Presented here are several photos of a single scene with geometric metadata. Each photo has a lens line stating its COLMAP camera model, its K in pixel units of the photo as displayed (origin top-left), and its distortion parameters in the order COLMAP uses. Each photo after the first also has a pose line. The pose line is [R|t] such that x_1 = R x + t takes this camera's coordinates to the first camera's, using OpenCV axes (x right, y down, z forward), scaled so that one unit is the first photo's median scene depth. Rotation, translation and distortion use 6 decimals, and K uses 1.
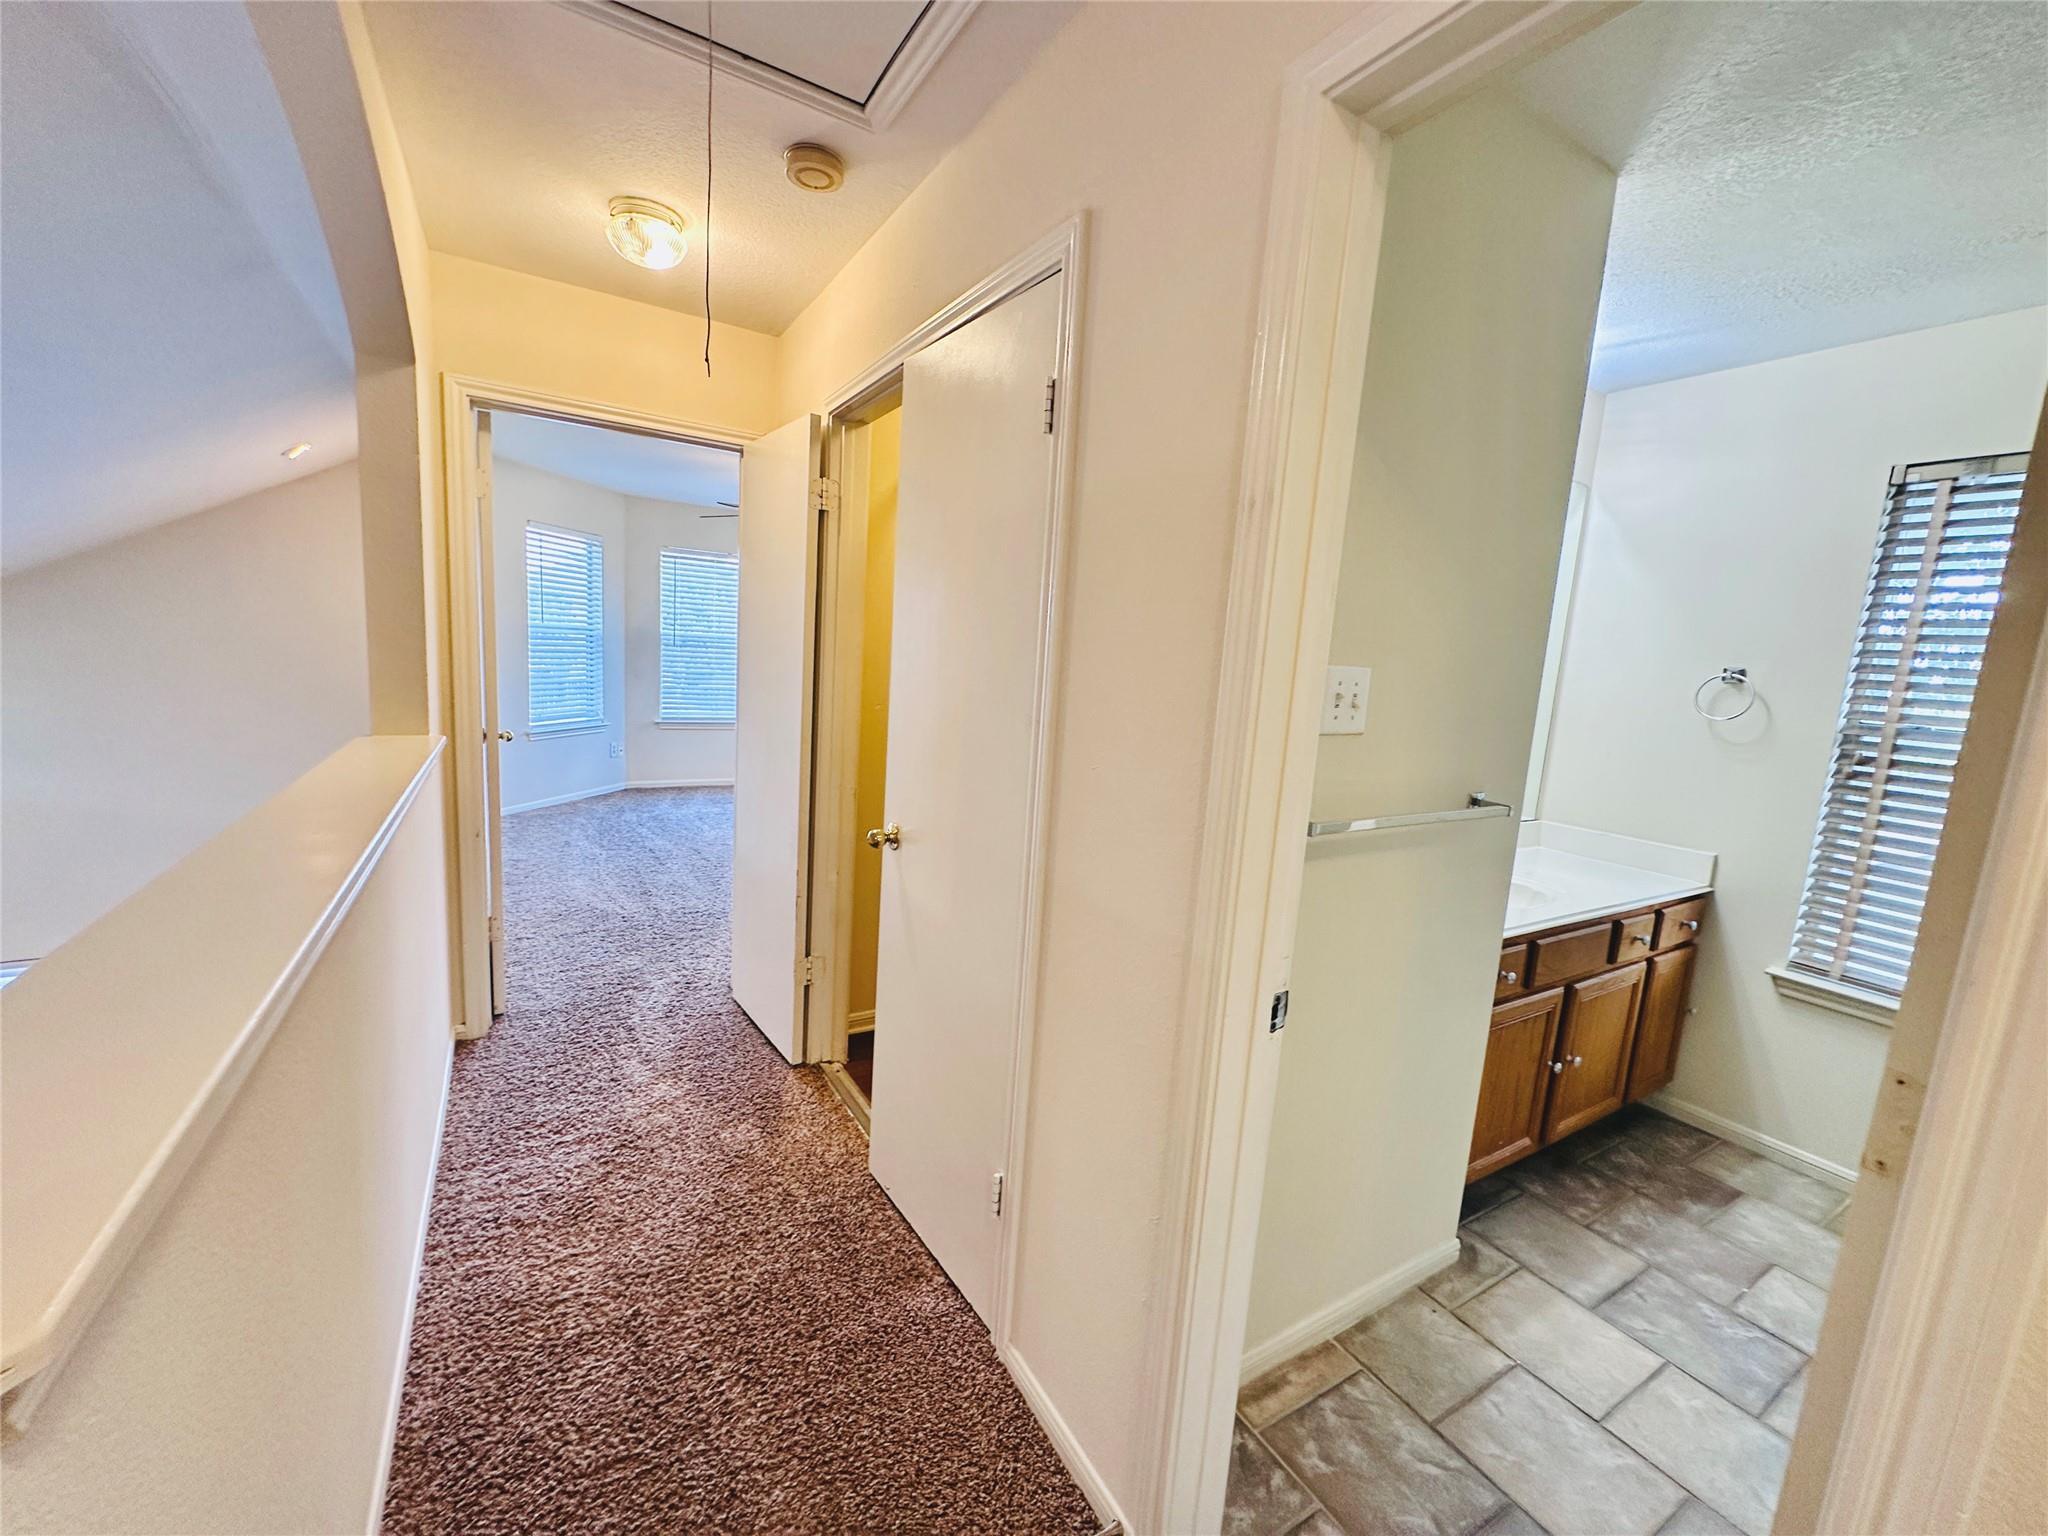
lens RADIAL K [[816.5, 0, 1024.7], [0, 816.5, 765.2], [0, 0, 1]] dist [-0.001036, 0.000031]
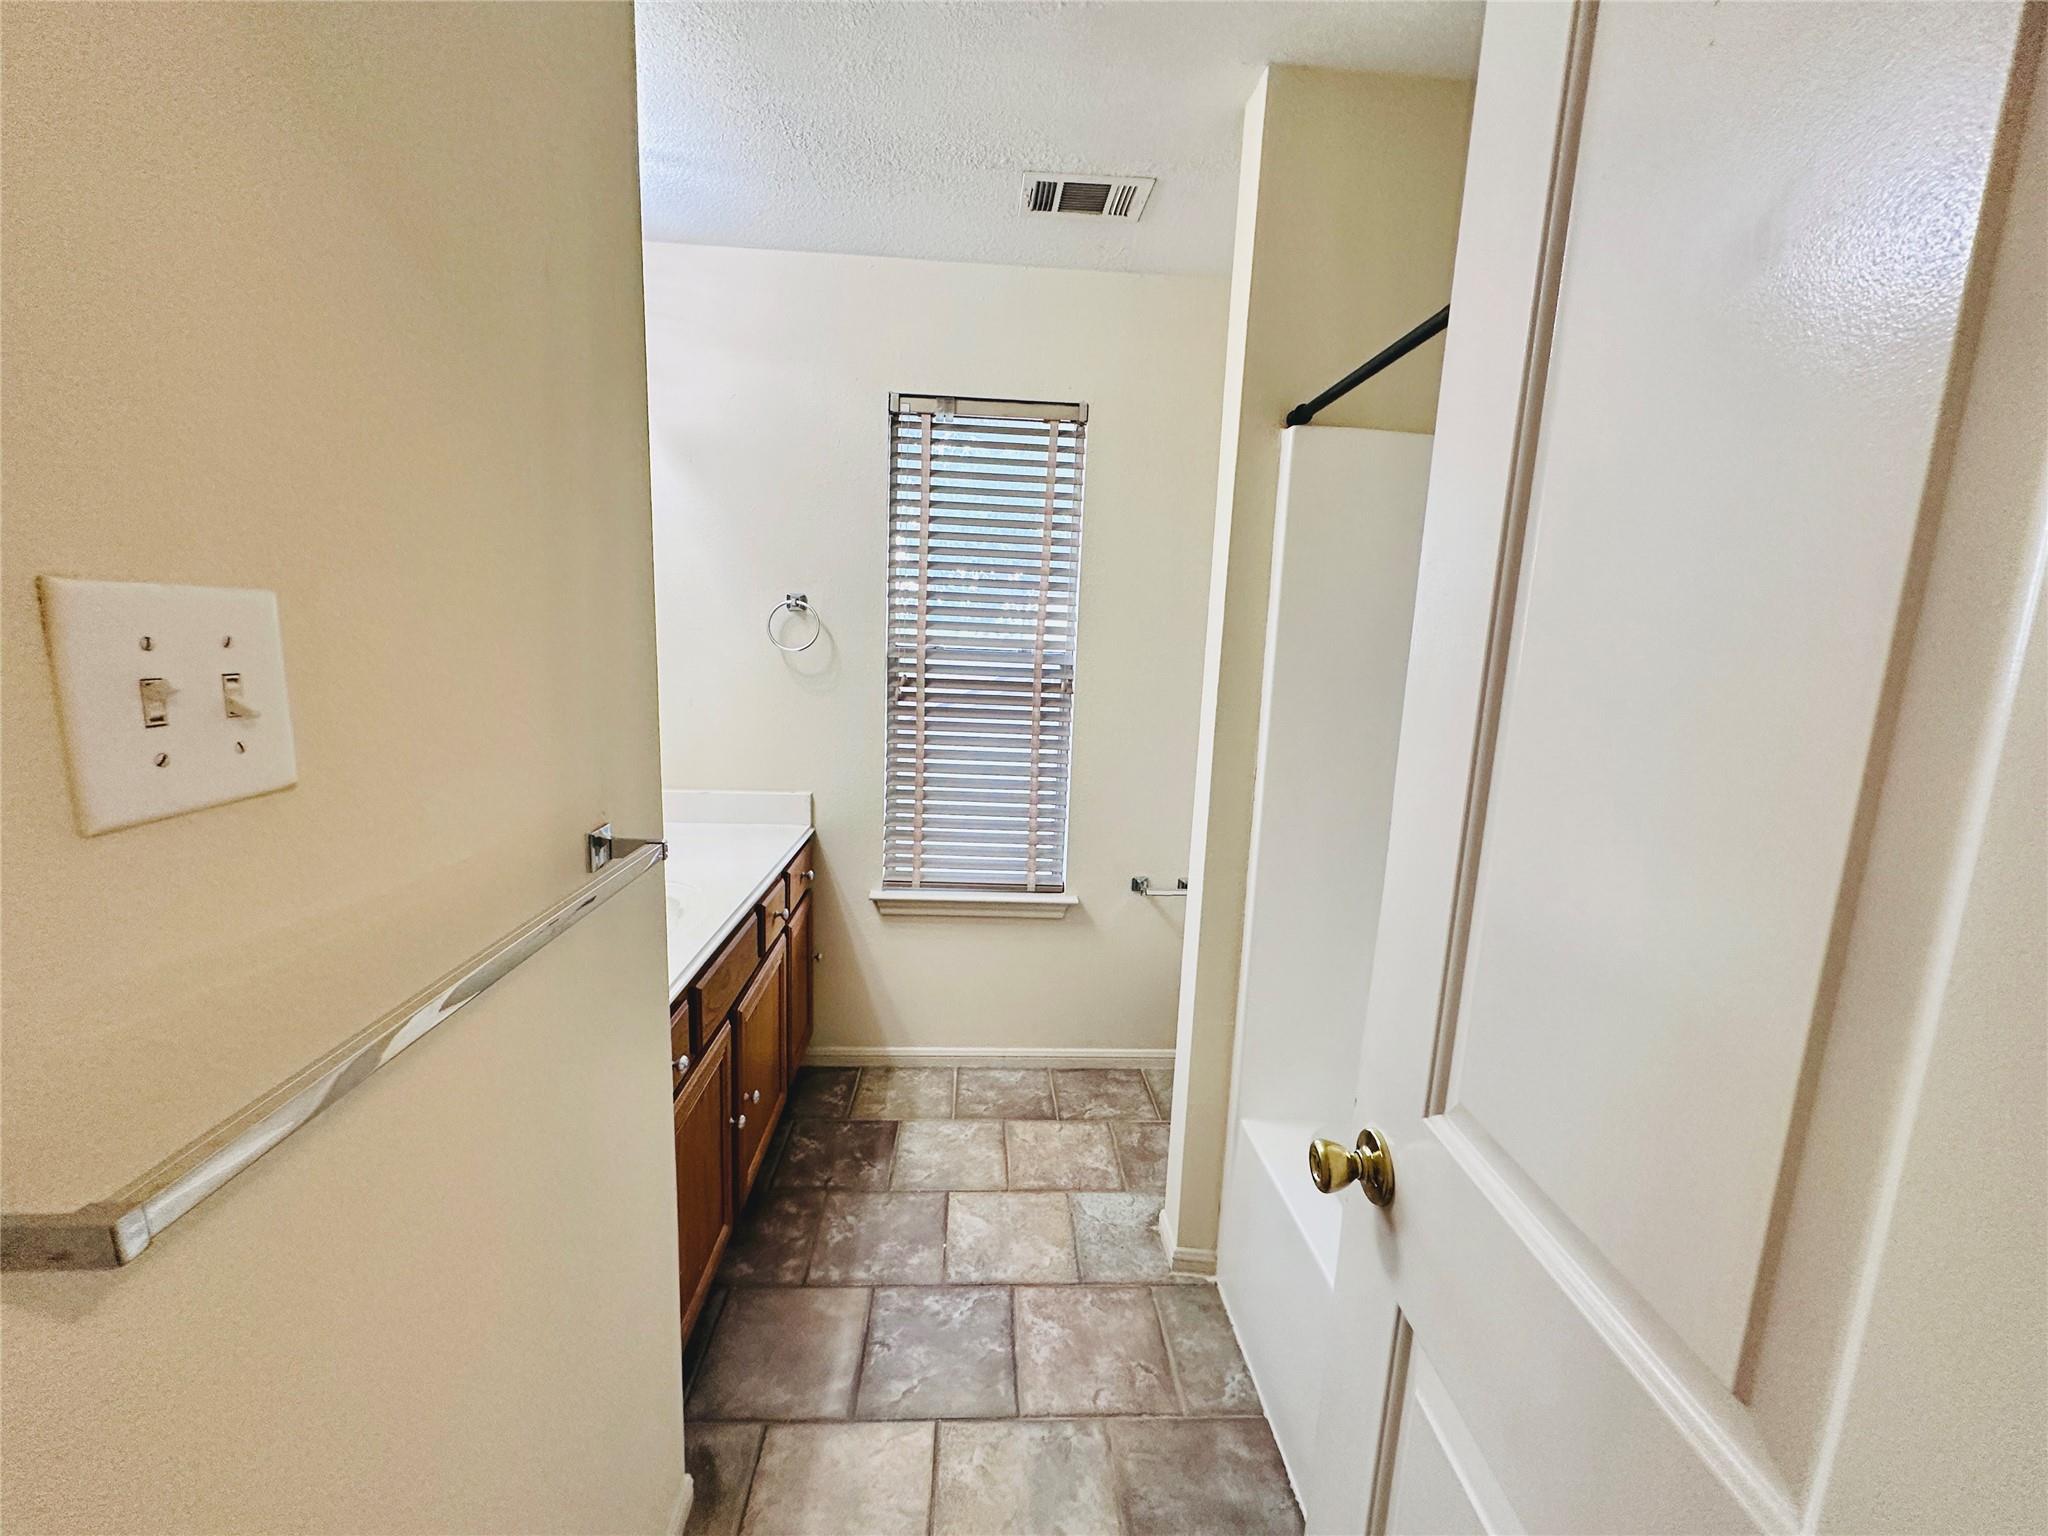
lens RADIAL K [[816.5, 0, 1018.6], [0, 816.5, 765.3], [0, 0, 1]] dist [-0.001036, 0.000031]
pose [[0.477520, -0.187377, 0.858408, 0.171392], [0.118348, 0.981809, 0.148478, -0.039780], [-0.870614, 0.030690, 0.491008, 0.364602]]
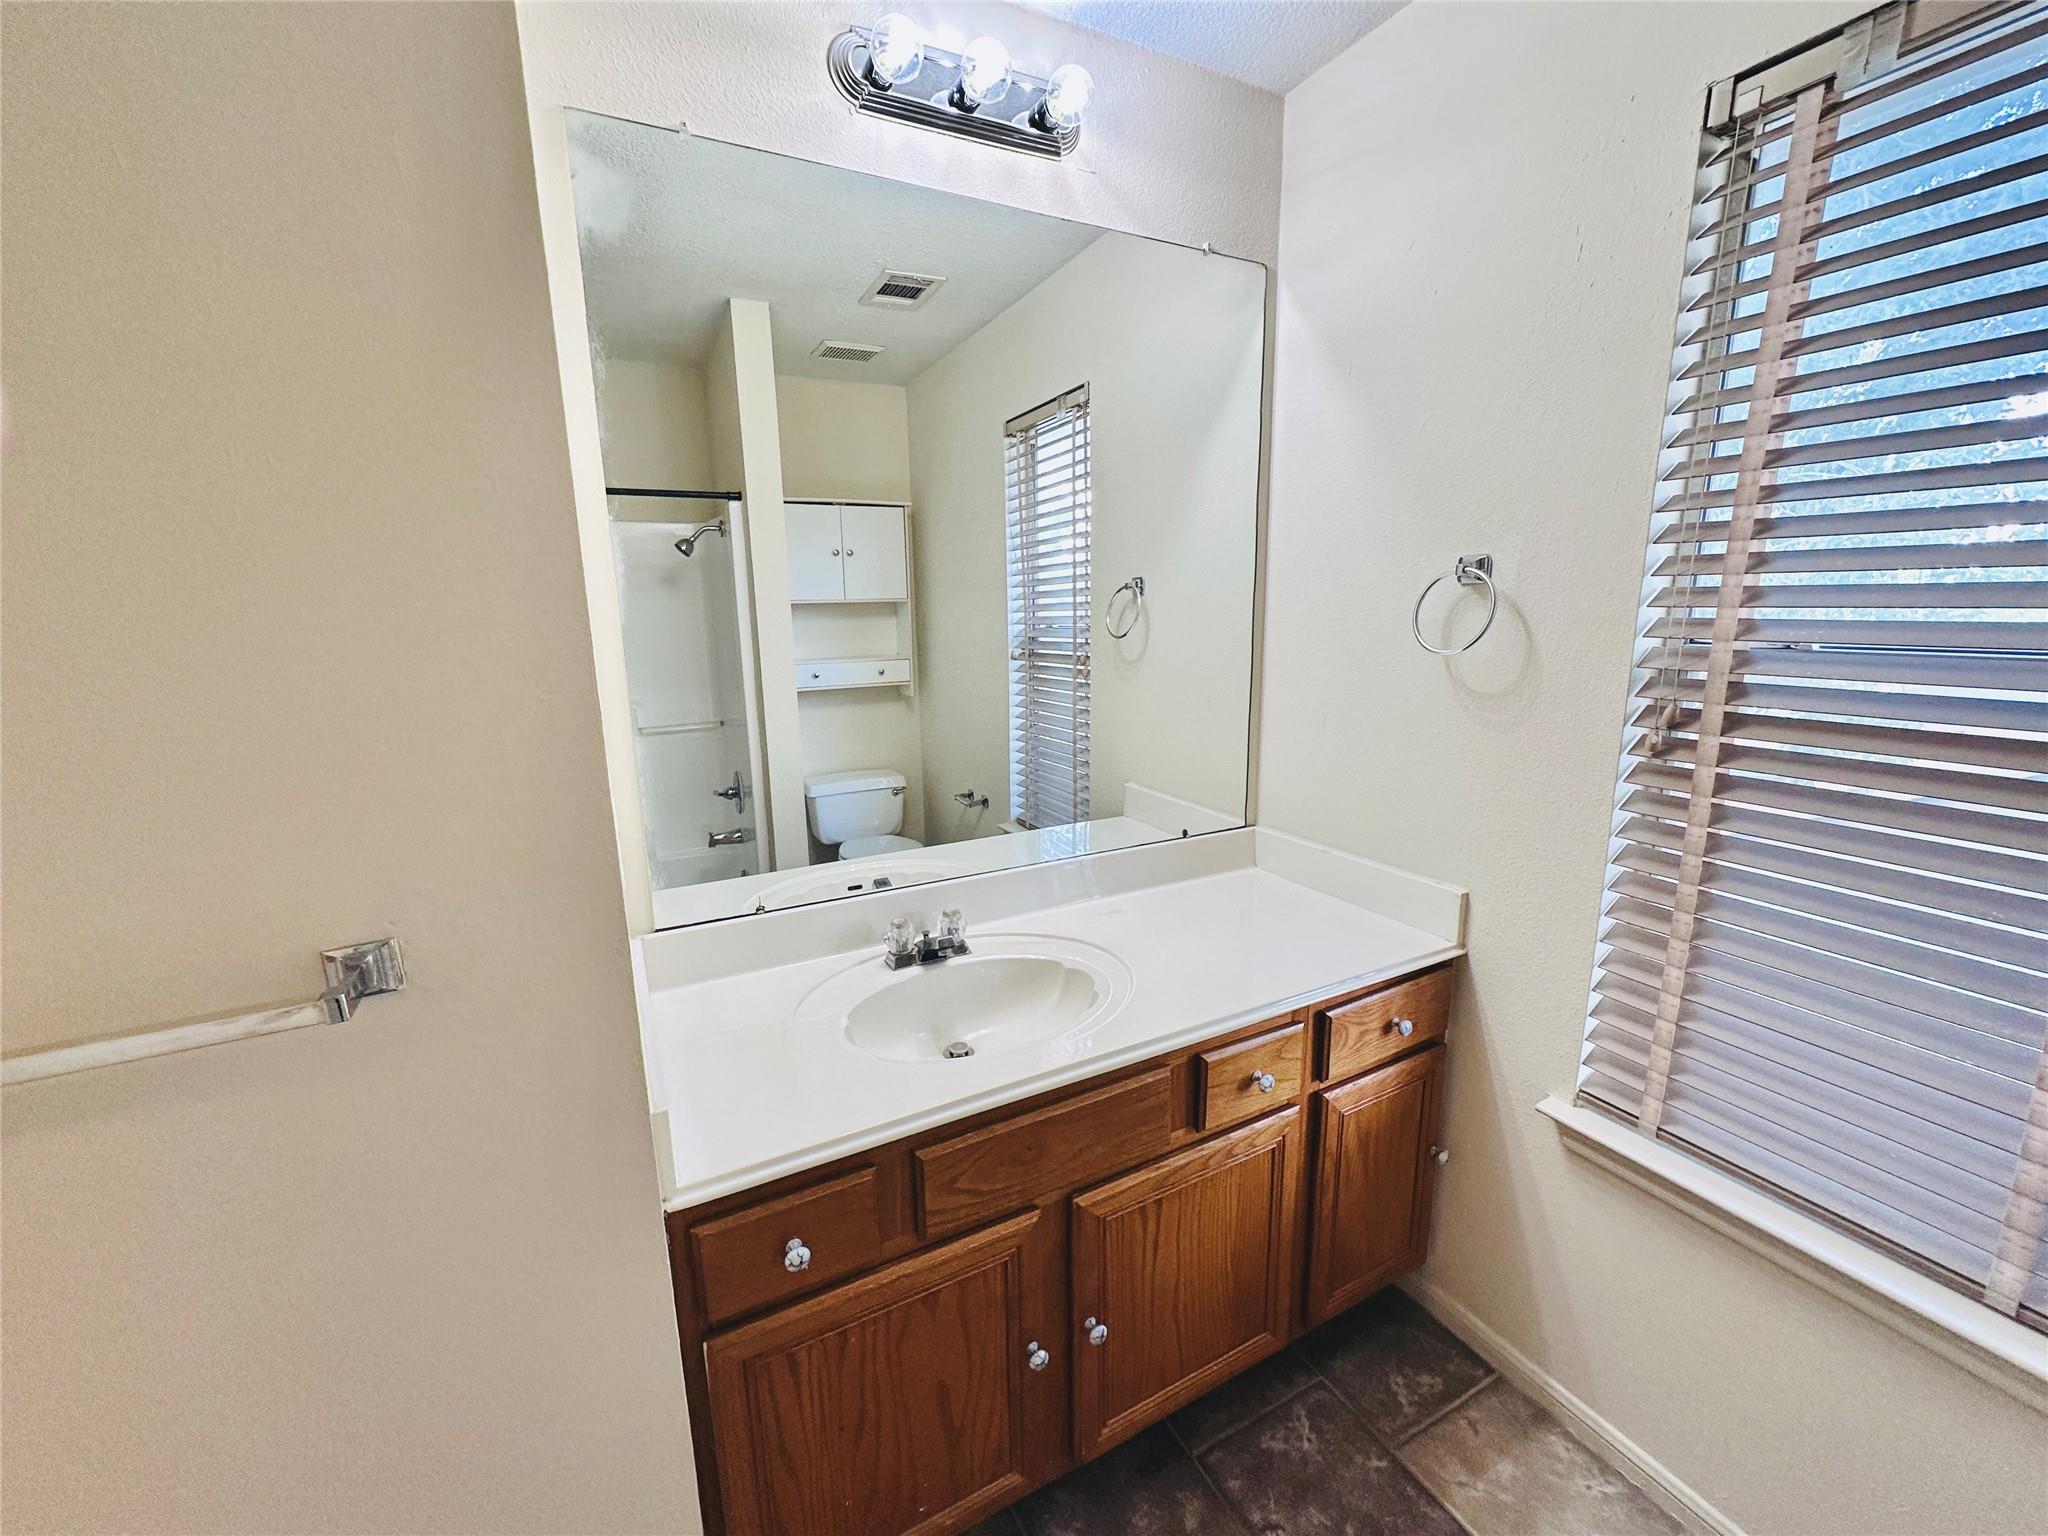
lens RADIAL K [[816.5, 0, 1020.8], [0, 816.5, 769.8], [0, 0, 1]] dist [-0.001036, 0.000031]
pose [[0.993753, -0.074505, -0.083095, 0.674959], [0.079310, 0.995270, 0.056109, -0.035239], [0.078521, -0.062348, 0.994961, 0.473734]]
